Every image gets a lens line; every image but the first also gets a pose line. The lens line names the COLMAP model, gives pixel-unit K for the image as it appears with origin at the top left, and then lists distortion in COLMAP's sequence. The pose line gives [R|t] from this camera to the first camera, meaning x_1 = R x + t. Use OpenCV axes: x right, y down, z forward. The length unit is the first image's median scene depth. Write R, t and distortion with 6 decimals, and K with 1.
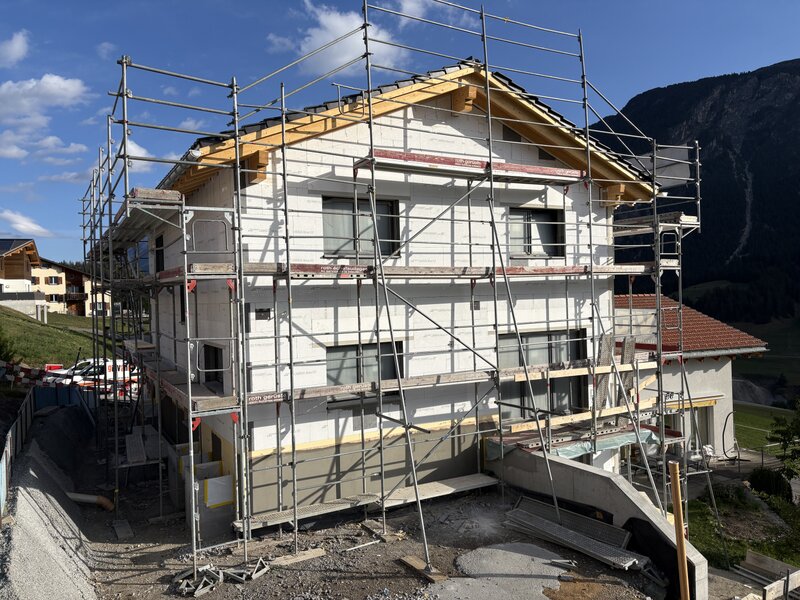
lens RADIAL K [[602.0, 0, 401.2], [0, 602.0, 302.5], [0, 0, 1]] dist [0.044213, -0.043967]
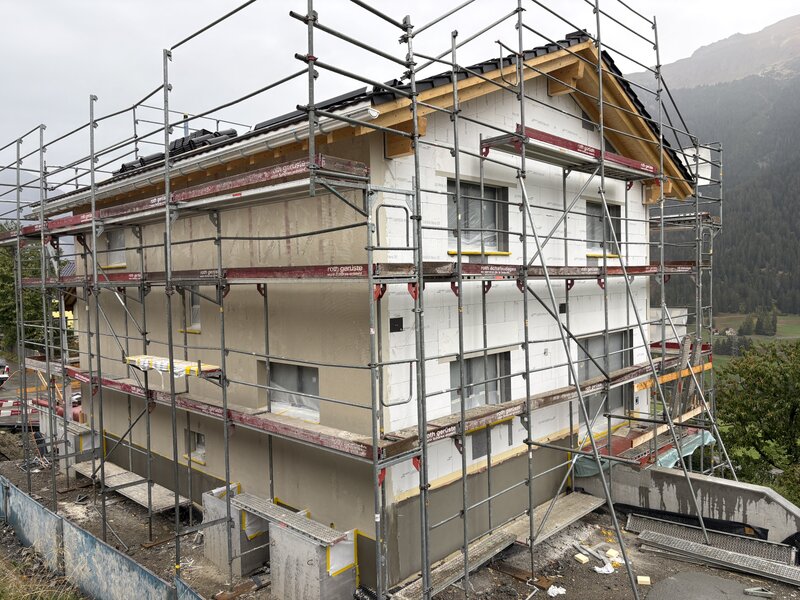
lens RADIAL K [[602.0, 0, 400.8], [0, 602.0, 305.2], [0, 0, 1]] dist [0.044213, -0.043967]
pose [[0.958251, -0.006640, 0.285850, -0.377472], [0.000014, 0.999731, 0.023177, -0.021157], [-0.285928, -0.022206, 0.957994, 0.202084]]
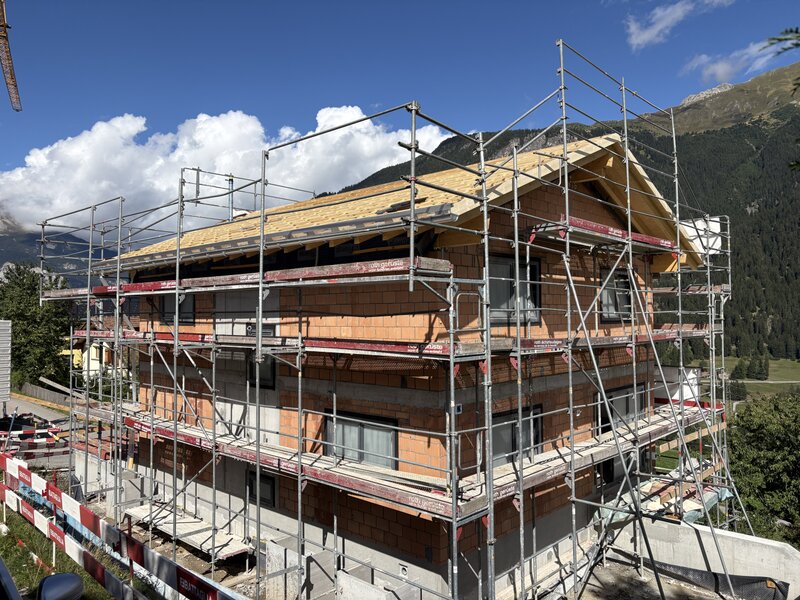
lens RADIAL K [[602.0, 0, 398.5], [0, 602.0, 306.3], [0, 0, 1]] dist [0.044213, -0.043967]
pose [[0.955795, 0.026476, 0.292840, -0.483801], [-0.016298, 0.999177, -0.037143, -0.060992], [-0.293582, 0.030728, 0.955440, 0.144577]]
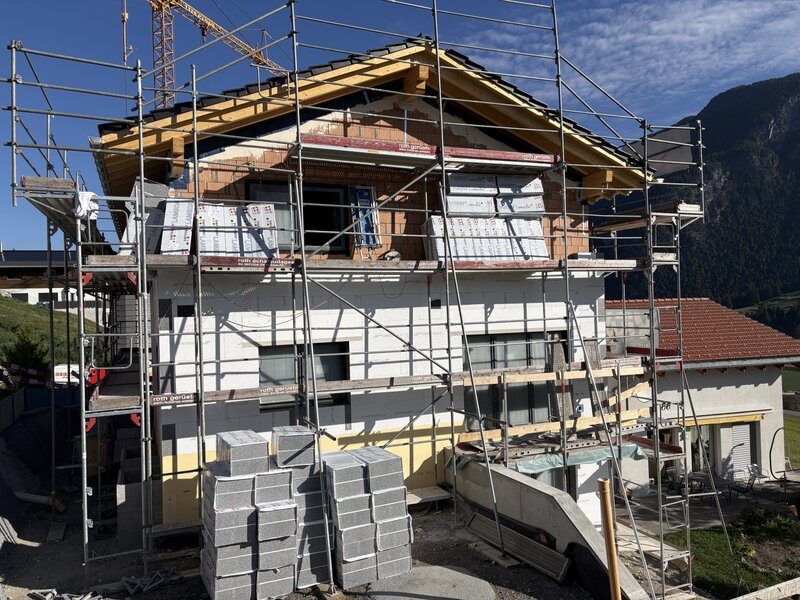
lens RADIAL K [[602.0, 0, 401.3], [0, 602.0, 304.2], [0, 0, 1]] dist [0.044213, -0.043967]
pose [[0.993283, -0.001483, -0.115698, 0.181607], [-0.000002, 0.999918, -0.012832, 0.017642], [0.115708, 0.012746, 0.993202, 0.078473]]
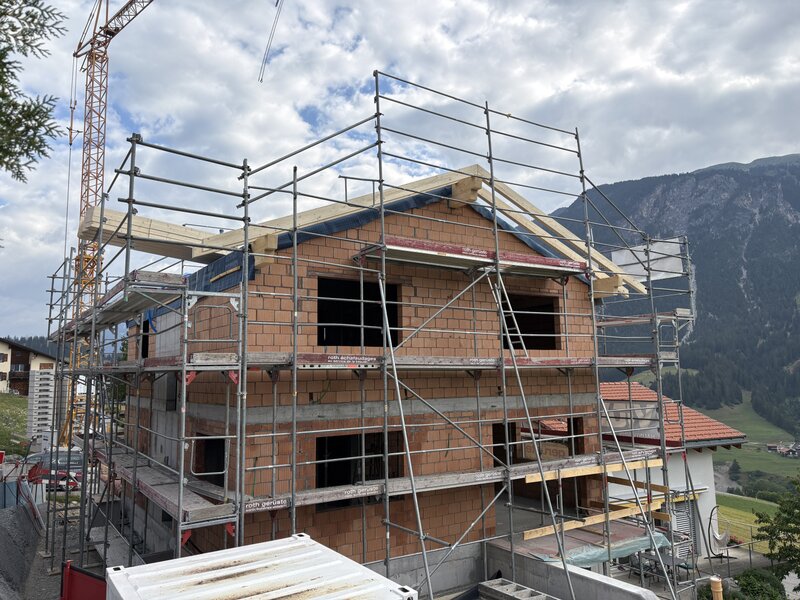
lens RADIAL K [[602.0, 0, 404.0], [0, 602.0, 303.1], [0, 0, 1]] dist [0.044213, -0.043967]
pose [[0.997302, 0.022396, 0.069904, -0.066508], [-0.012986, 0.991129, -0.132268, -0.016035], [-0.072247, 0.131004, 0.988746, 0.047329]]
